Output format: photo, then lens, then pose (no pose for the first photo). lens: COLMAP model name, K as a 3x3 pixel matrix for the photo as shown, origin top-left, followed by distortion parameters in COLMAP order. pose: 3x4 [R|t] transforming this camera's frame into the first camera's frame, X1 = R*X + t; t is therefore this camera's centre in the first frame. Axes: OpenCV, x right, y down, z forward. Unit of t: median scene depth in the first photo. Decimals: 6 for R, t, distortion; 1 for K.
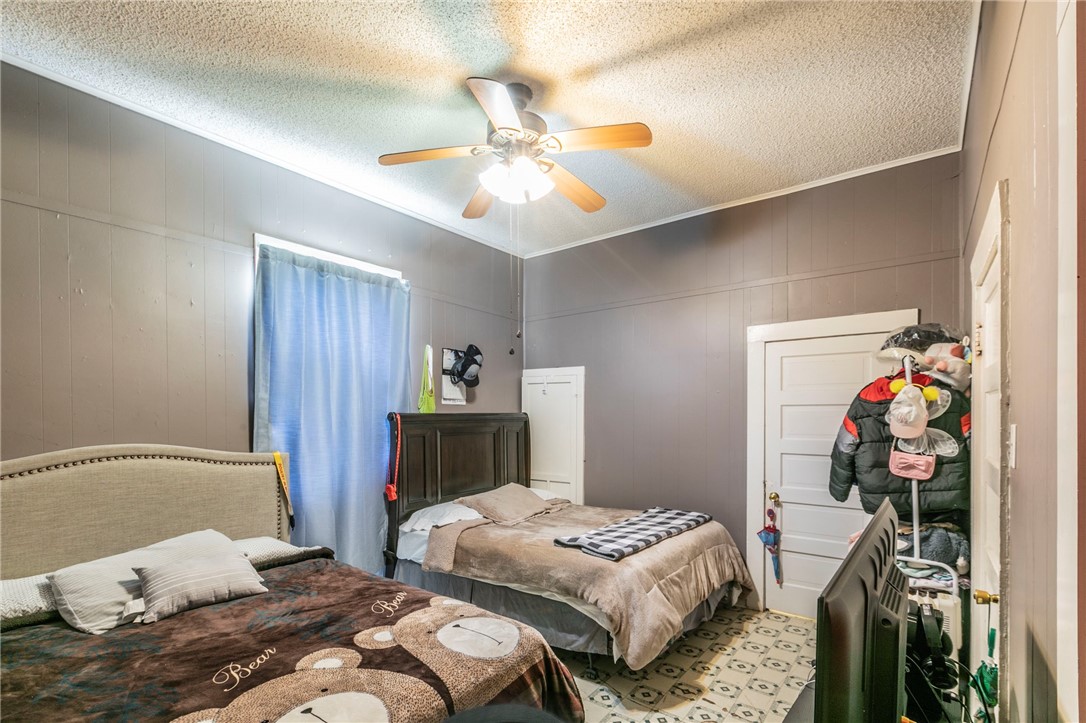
lens RADIAL K [[481.3, 0, 540.9], [0, 481.3, 370.6], [0, 0, 1]] dist [0.003272, 0.000285]
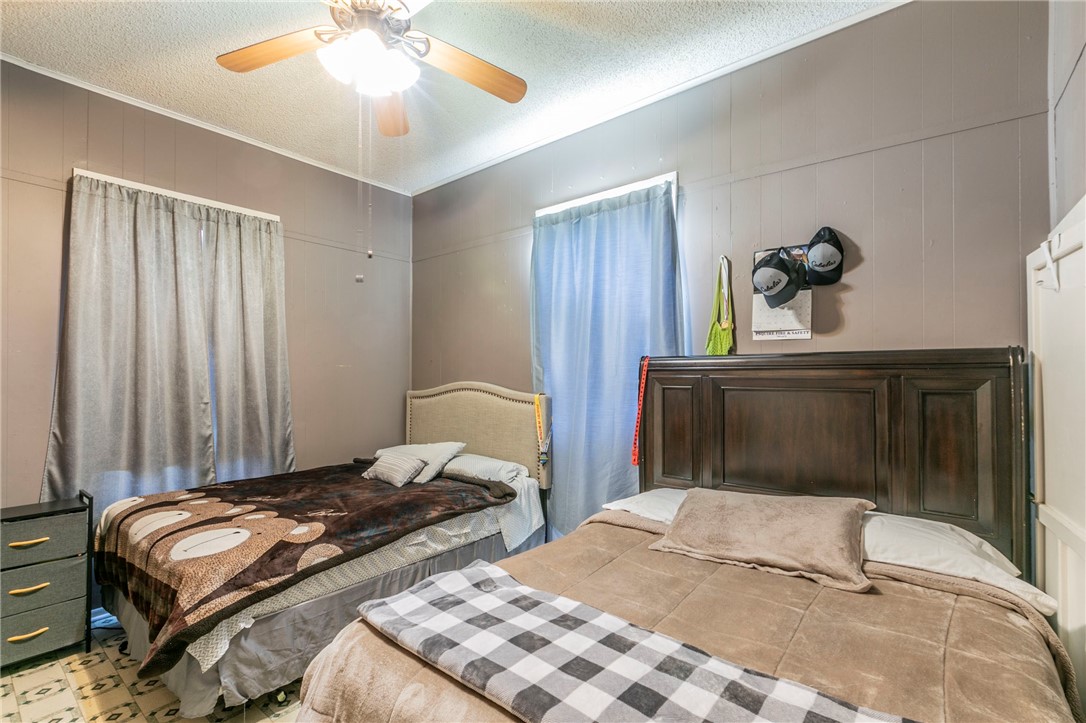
lens RADIAL K [[489.3, 0, 549.8], [0, 489.3, 362.5], [0, 0, 1]] dist [-0.000283, -0.000353]
pose [[0.010484, -0.016079, -0.999816, 0.507028], [0.106515, 0.994200, -0.014872, 0.091849], [0.994256, -0.106340, 0.012135, 0.839657]]
